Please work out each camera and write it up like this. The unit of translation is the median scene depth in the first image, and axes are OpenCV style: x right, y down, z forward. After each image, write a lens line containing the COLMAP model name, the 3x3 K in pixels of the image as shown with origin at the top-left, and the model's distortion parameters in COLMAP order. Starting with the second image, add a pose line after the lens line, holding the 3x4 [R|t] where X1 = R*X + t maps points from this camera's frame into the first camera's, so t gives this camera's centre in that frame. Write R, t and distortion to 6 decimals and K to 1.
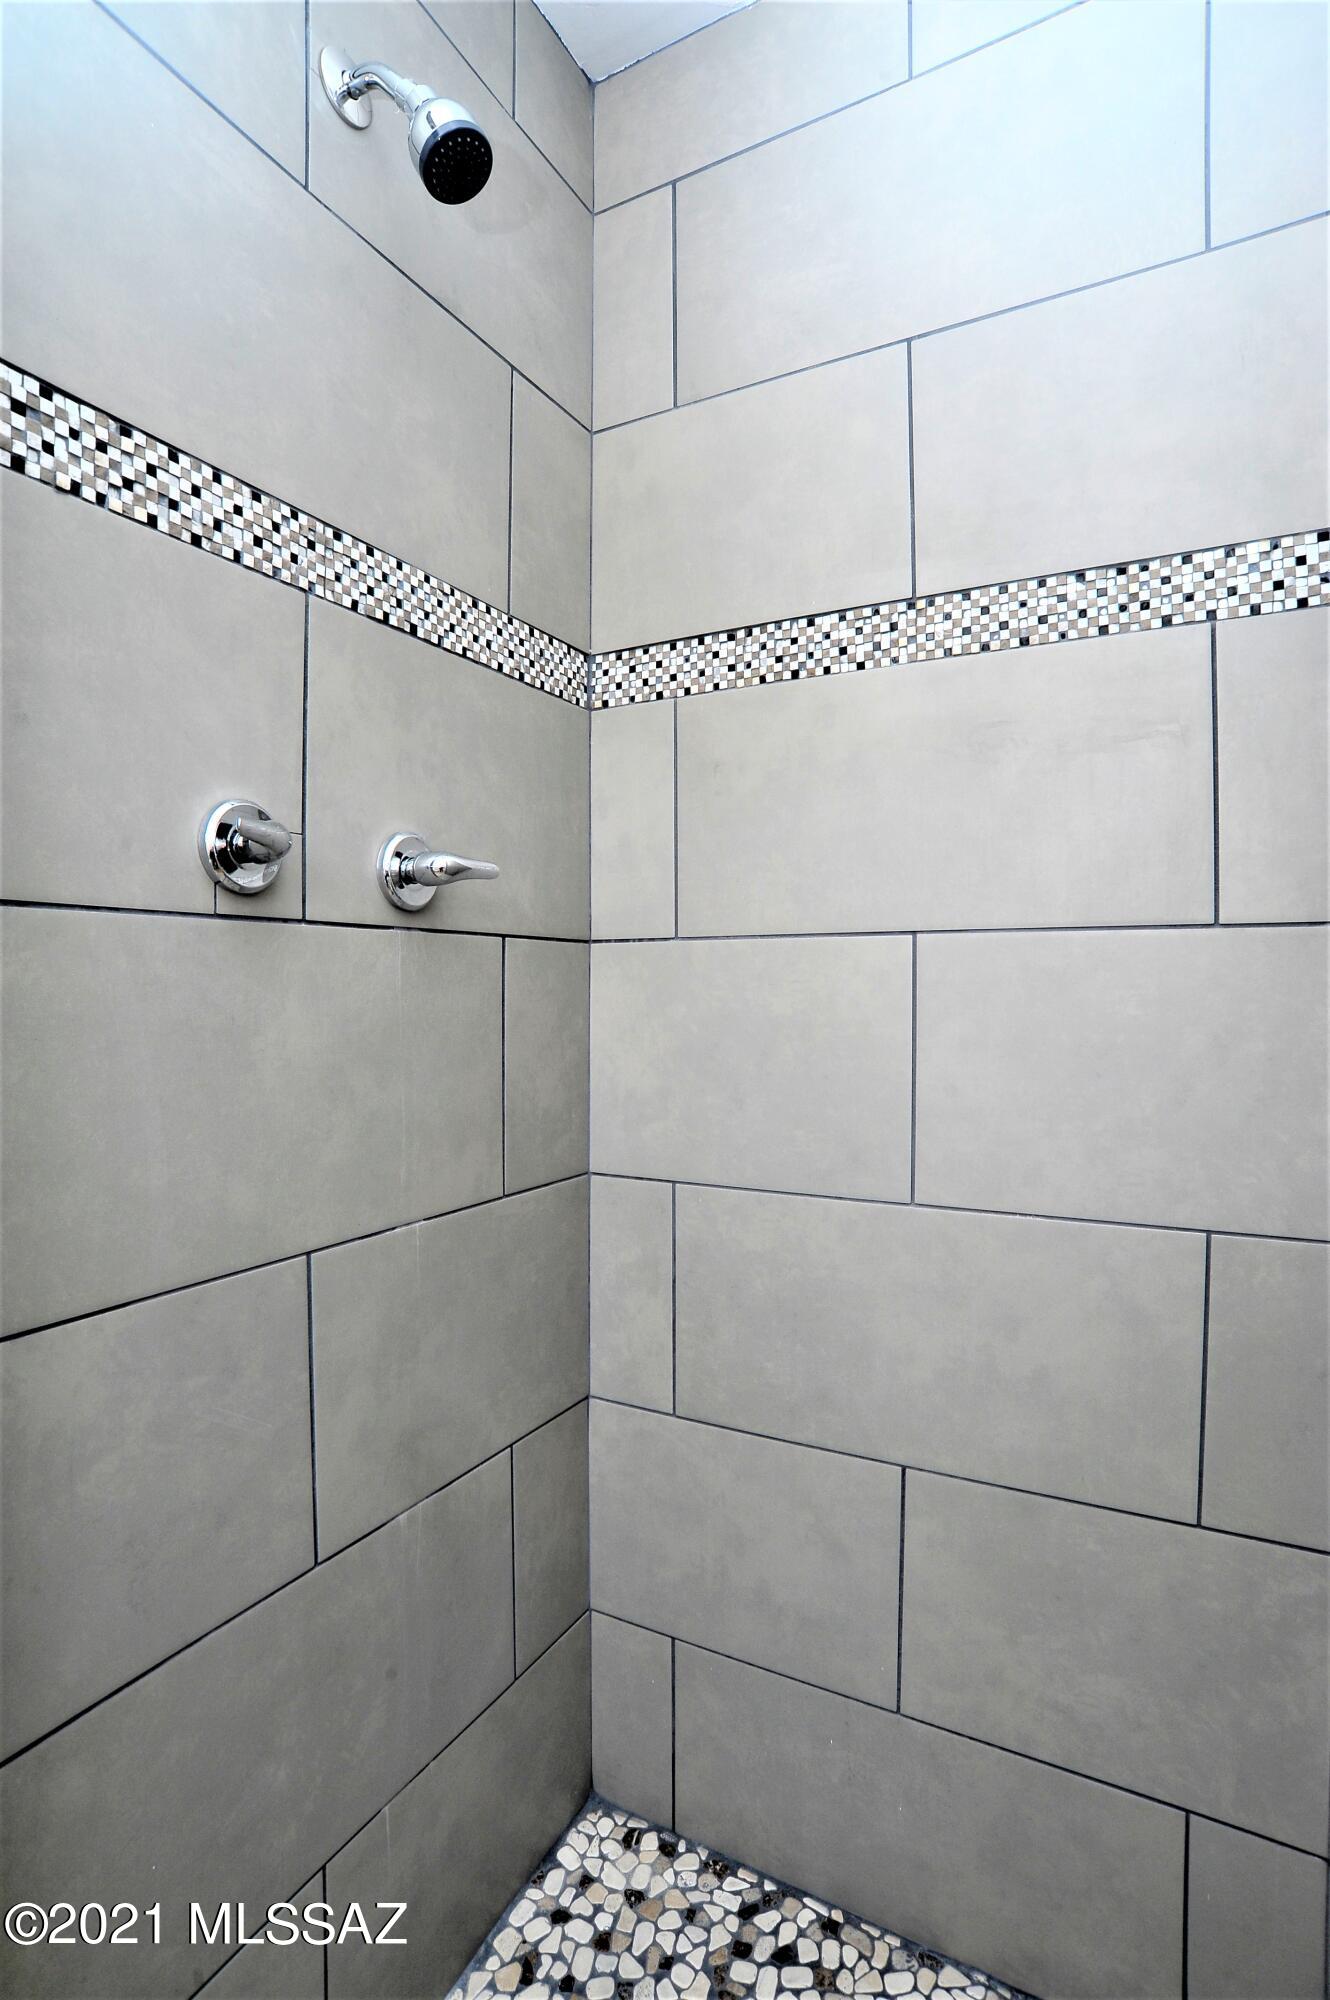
lens RADIAL K [[1026.4, 0, 656.5], [0, 1026.4, 1007.7], [0, 0, 1]] dist [-0.061563, 0.009335]
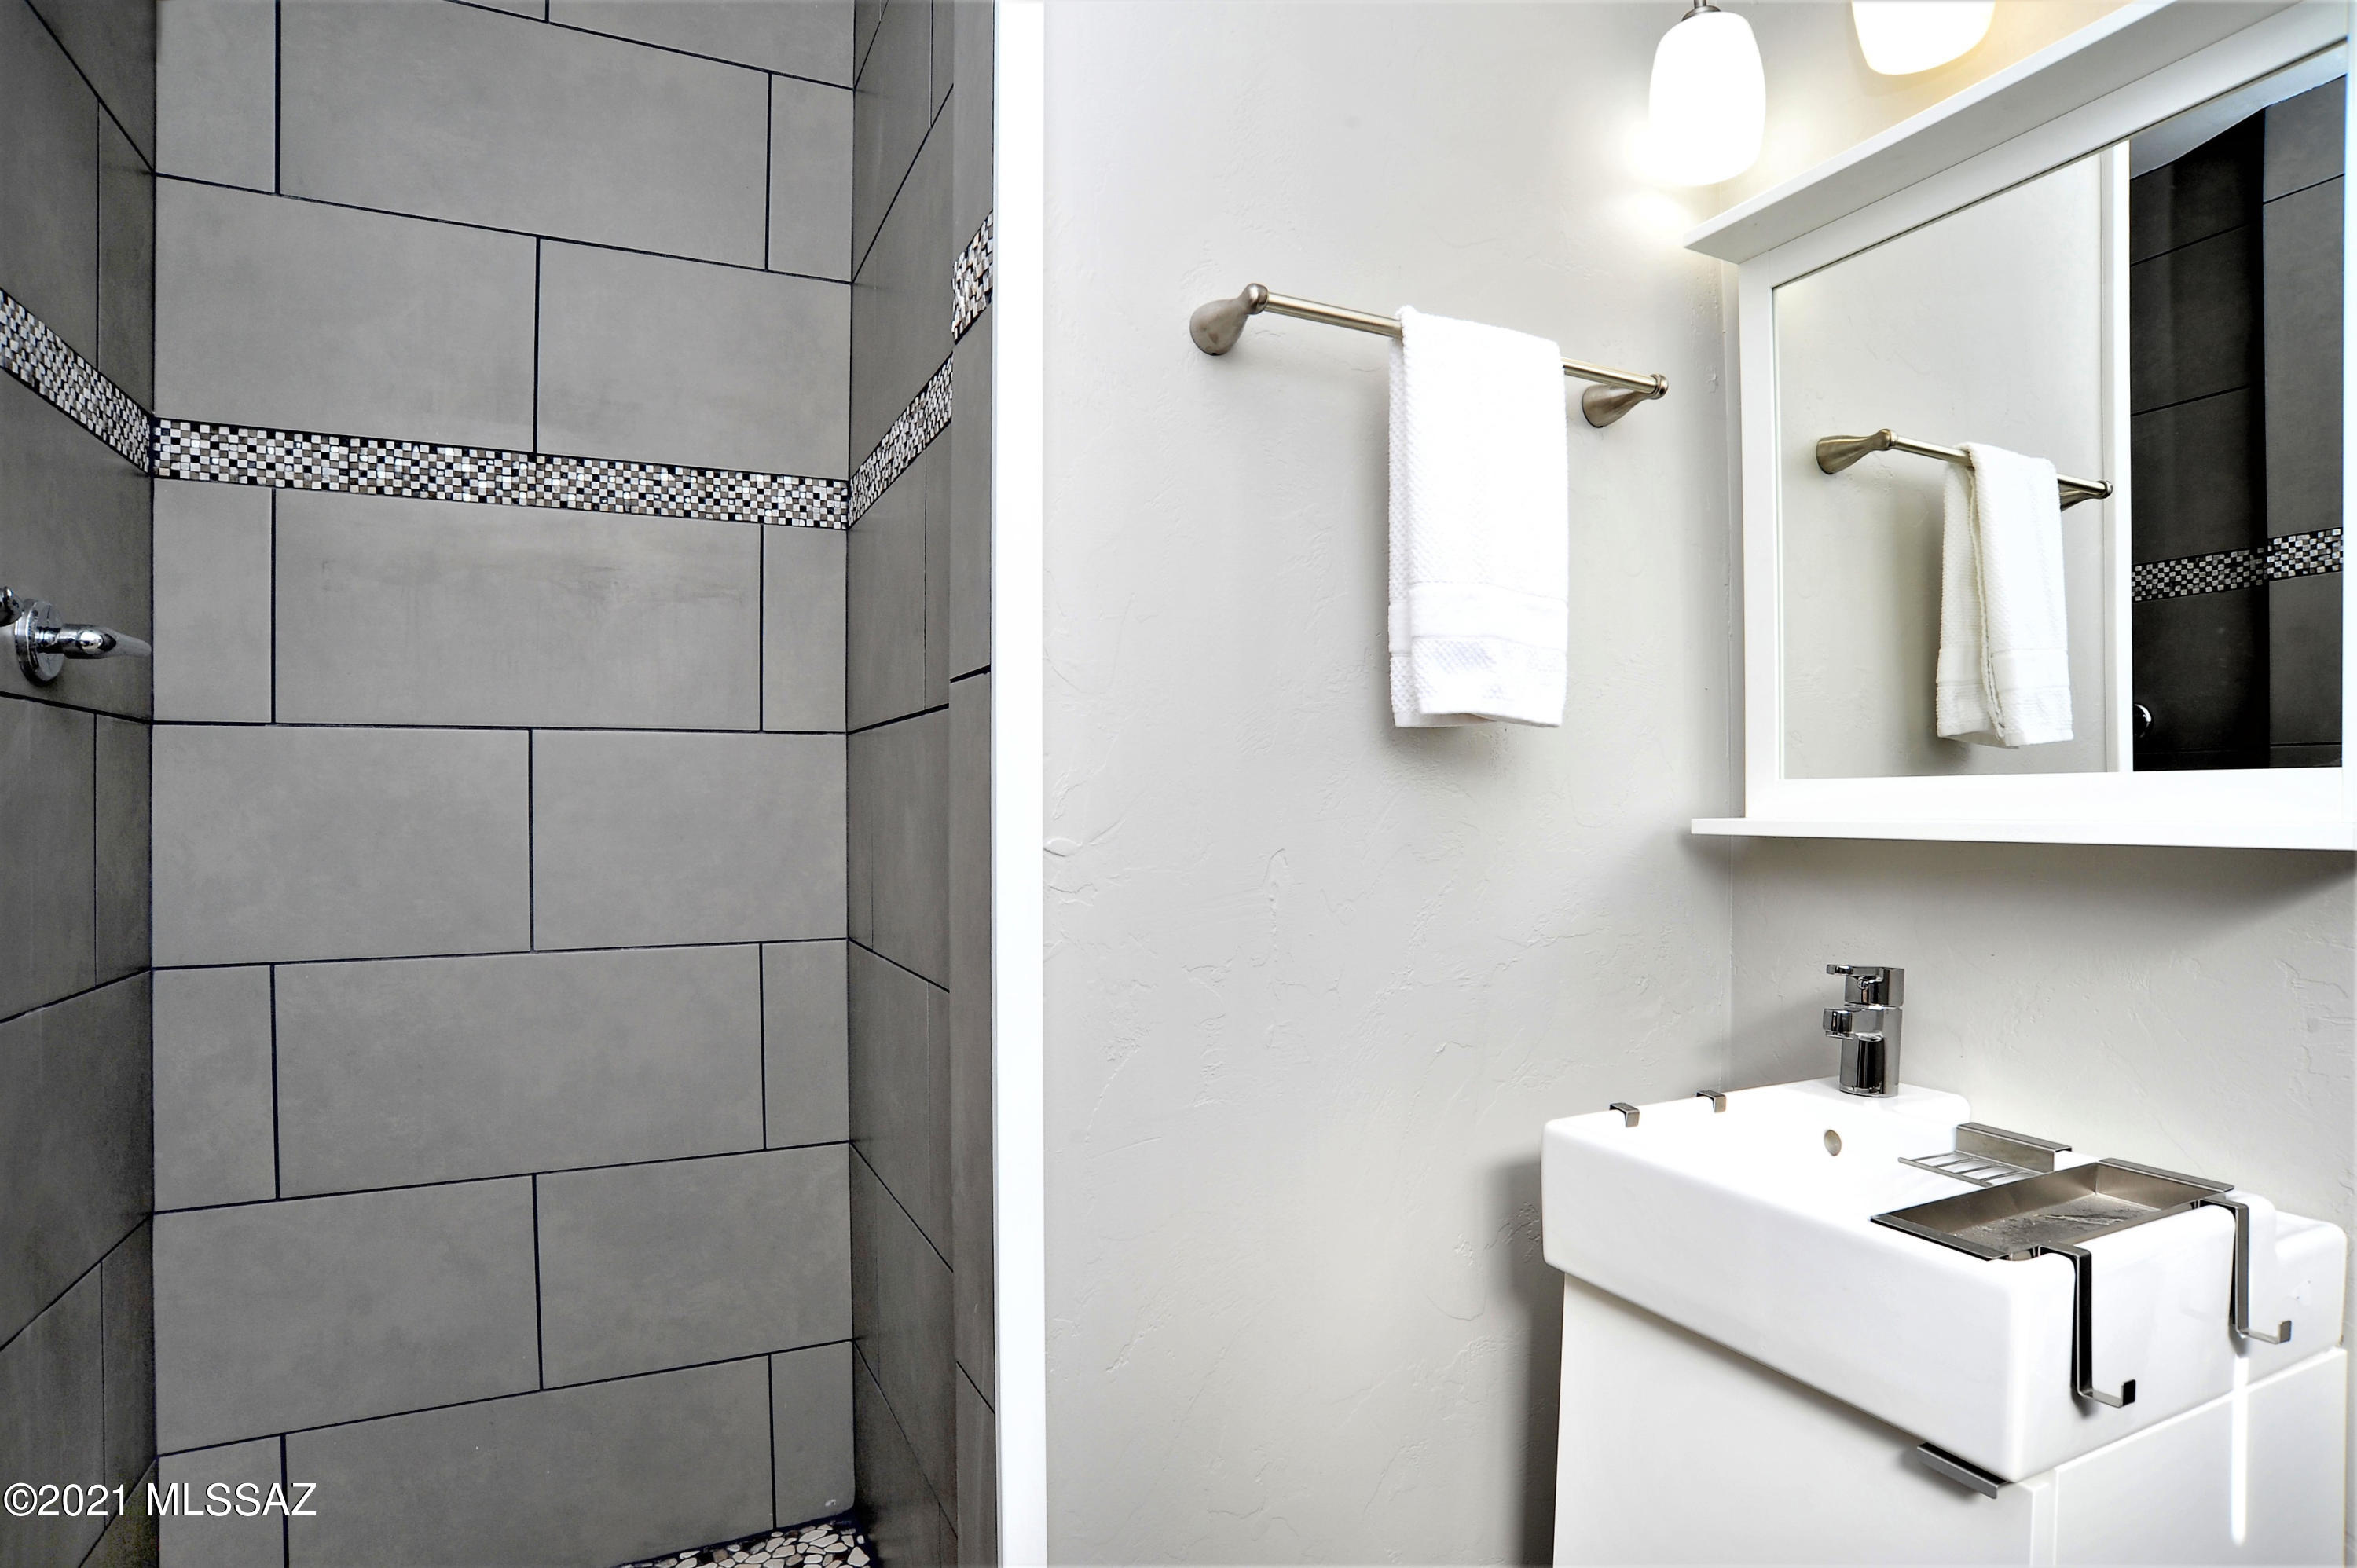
lens RADIAL K [[1209.5, 0, 1178.4], [0, 1209.5, 787.0], [0, 0, 1]] dist [-0.061563, 0.009335]
pose [[0.606439, 0.006062, 0.795107, -0.411166], [0.016661, 0.999655, -0.020329, 0.038579], [-0.794955, 0.025576, 0.606128, -0.474538]]
